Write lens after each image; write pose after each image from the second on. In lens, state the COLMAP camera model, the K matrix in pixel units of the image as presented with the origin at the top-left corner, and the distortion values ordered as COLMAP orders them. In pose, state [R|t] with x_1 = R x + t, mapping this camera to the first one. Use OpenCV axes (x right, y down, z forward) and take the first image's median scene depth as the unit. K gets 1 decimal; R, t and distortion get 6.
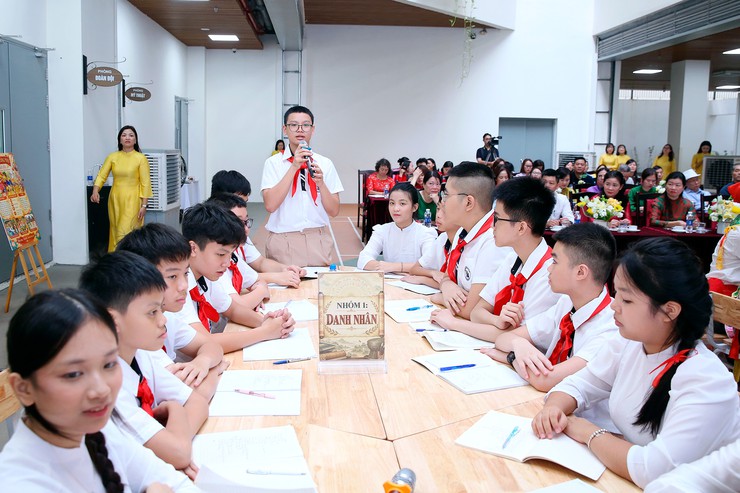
lens RADIAL K [[663.6, 0, 368.8], [0, 663.6, 208.3], [0, 0, 1]] dist [-0.004194, 0.011214]
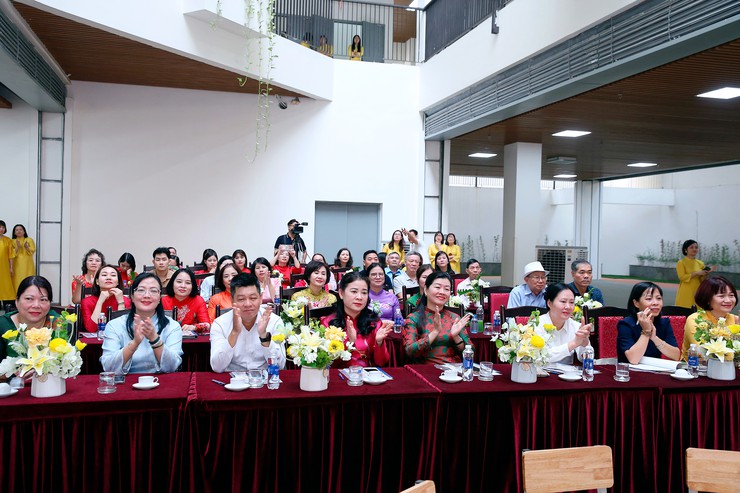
lens RADIAL K [[664.9, 0, 370.0], [0, 664.9, 246.5], [0, 0, 1]] dist [-0.067304, 0.000173]
pose [[0.981170, 0.004928, 0.193084, 0.102691], [0.009410, 0.997268, -0.073267, -0.014546], [-0.192917, 0.073705, 0.978443, 0.155537]]
